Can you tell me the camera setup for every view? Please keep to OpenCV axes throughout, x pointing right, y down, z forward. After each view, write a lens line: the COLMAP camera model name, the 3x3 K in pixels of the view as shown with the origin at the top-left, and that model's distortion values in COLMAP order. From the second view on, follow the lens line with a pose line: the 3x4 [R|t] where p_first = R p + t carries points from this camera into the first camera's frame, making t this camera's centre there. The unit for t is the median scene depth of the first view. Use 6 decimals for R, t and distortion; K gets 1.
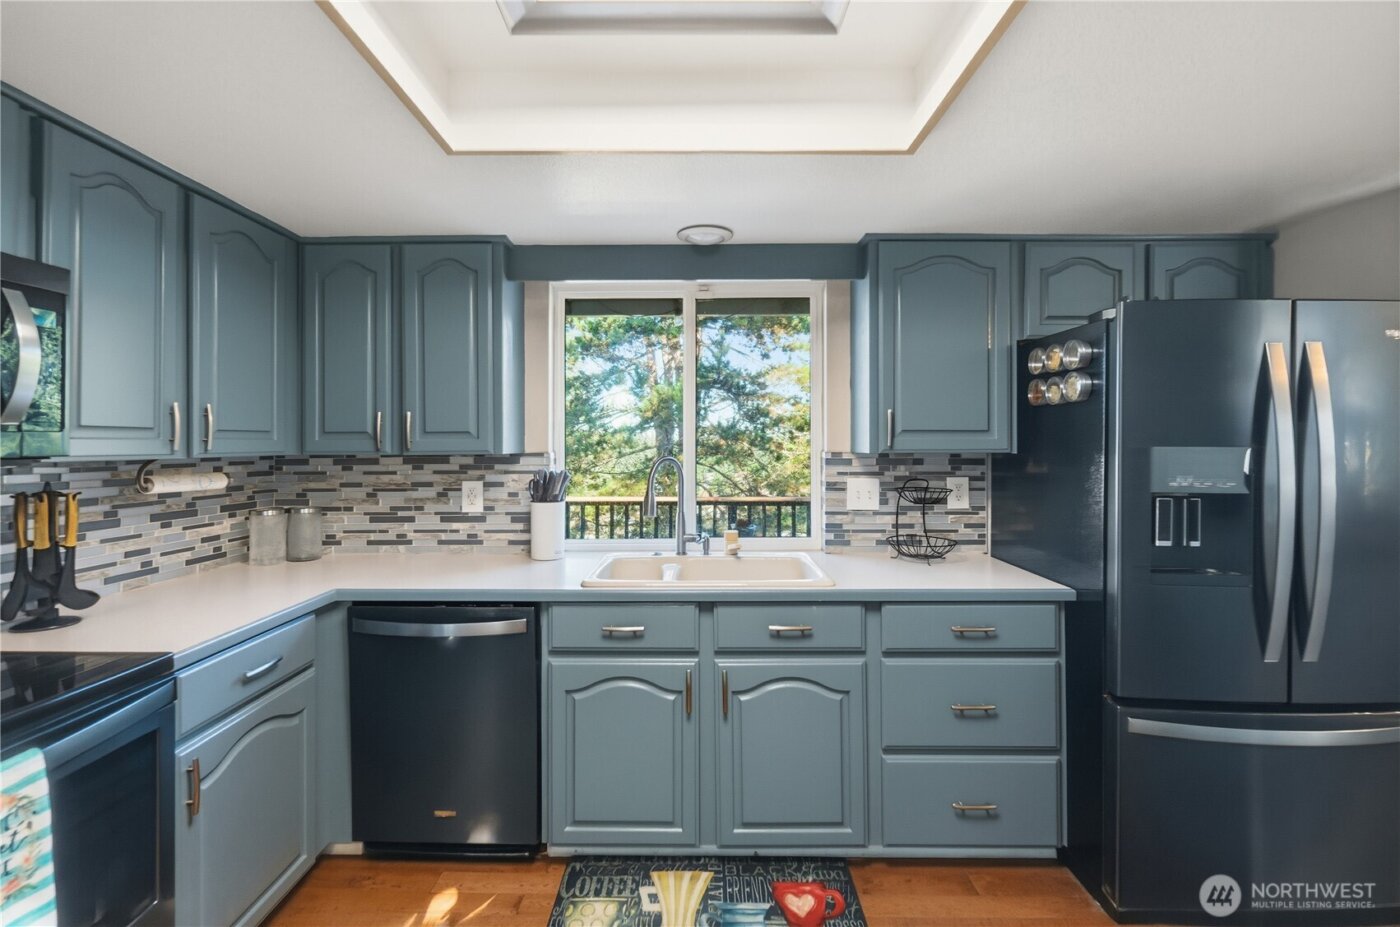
lens RADIAL K [[635.0, 0, 699.2], [0, 635.0, 454.2], [0, 0, 1]] dist [0.002514, 0.001825]
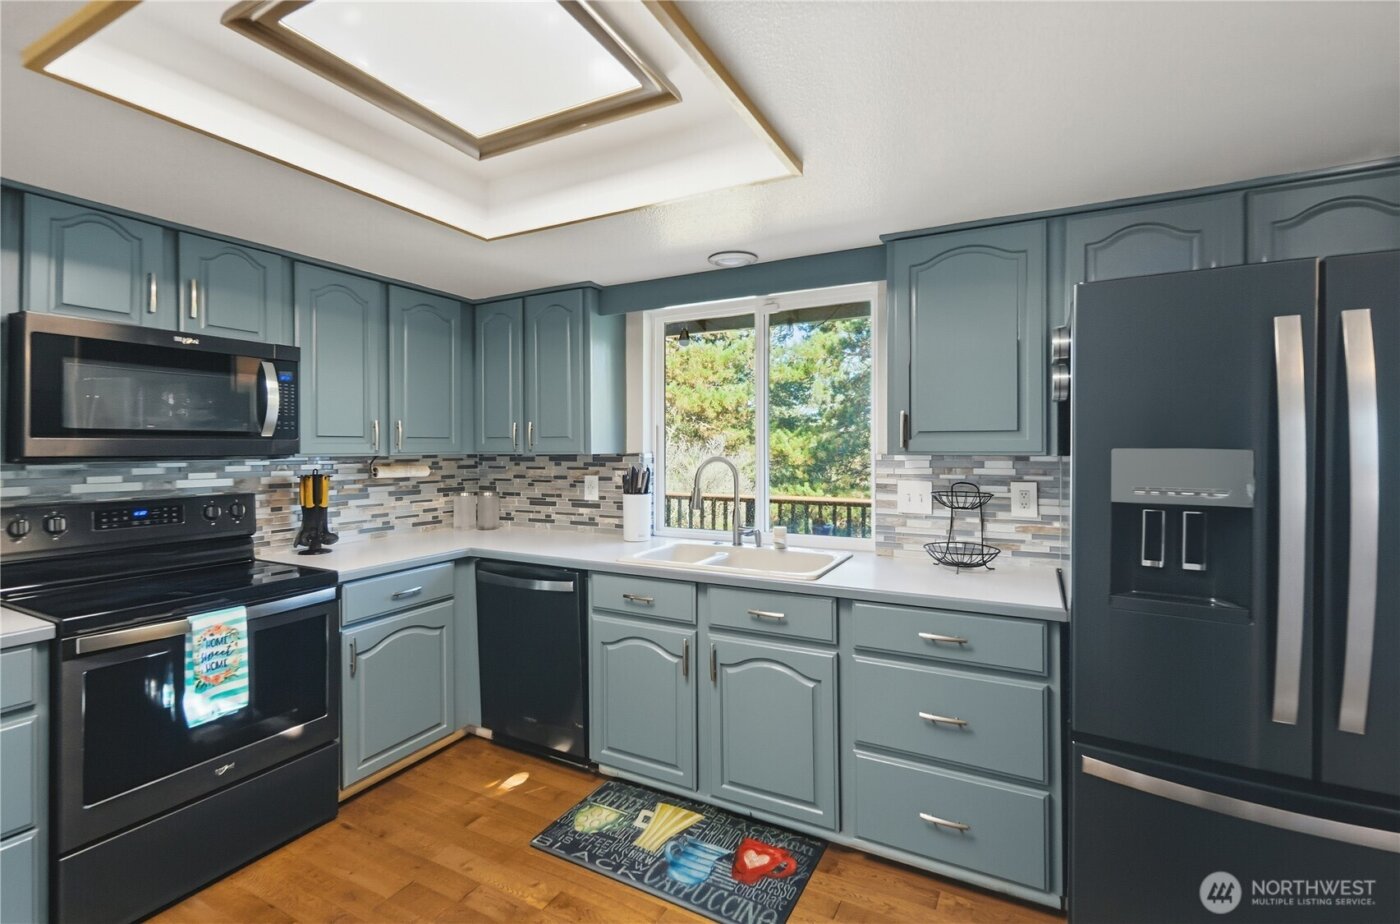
lens RADIAL K [[635.0, 0, 694.0], [0, 635.0, 461.7], [0, 0, 1]] dist [0.002514, 0.001825]
pose [[0.884629, 0.010830, -0.466170, 0.524566], [-0.005929, 0.999911, 0.011978, -0.001525], [0.466258, -0.007832, 0.884614, -0.026219]]
